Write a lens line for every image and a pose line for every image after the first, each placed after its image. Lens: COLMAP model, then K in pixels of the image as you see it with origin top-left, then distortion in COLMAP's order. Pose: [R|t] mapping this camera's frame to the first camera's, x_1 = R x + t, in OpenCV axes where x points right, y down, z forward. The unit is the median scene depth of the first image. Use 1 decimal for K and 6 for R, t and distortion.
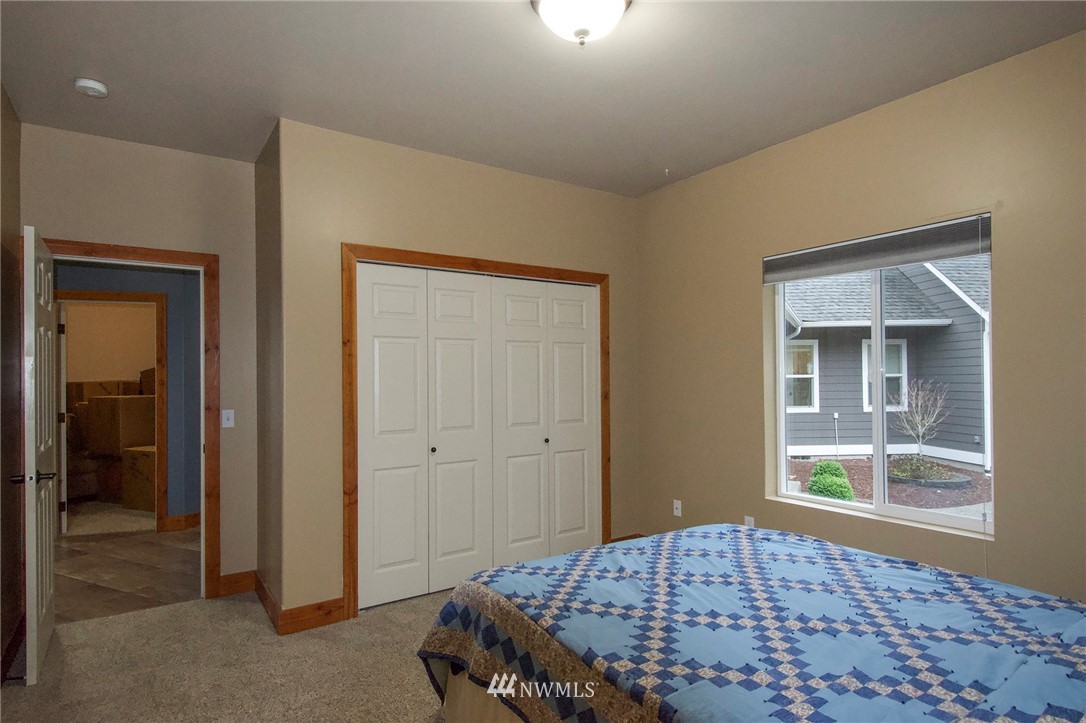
lens RADIAL K [[582.7, 0, 545.1], [0, 582.7, 366.1], [0, 0, 1]] dist [0.013650, -0.009680]
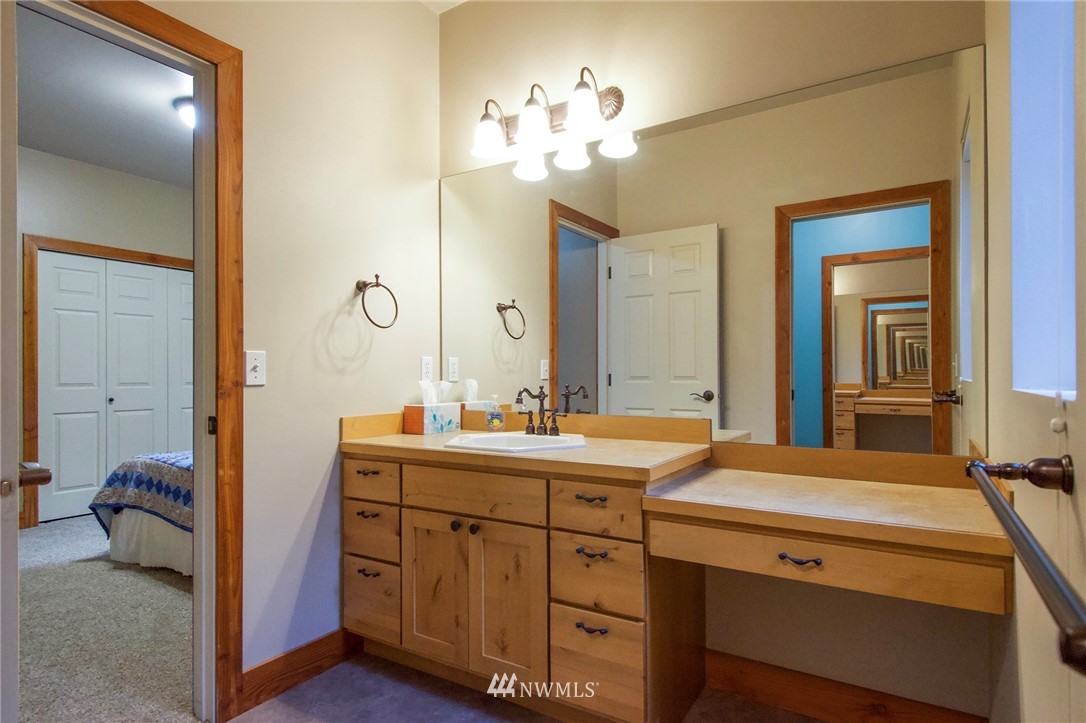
lens RADIAL K [[582.7, 0, 531.9], [0, 582.7, 369.4], [0, 0, 1]] dist [0.013650, -0.009680]
pose [[0.920014, 0.005142, 0.391853, 0.173467], [-0.006723, 0.999974, 0.002661, 0.072864], [-0.391829, -0.005083, 0.920024, -0.611487]]
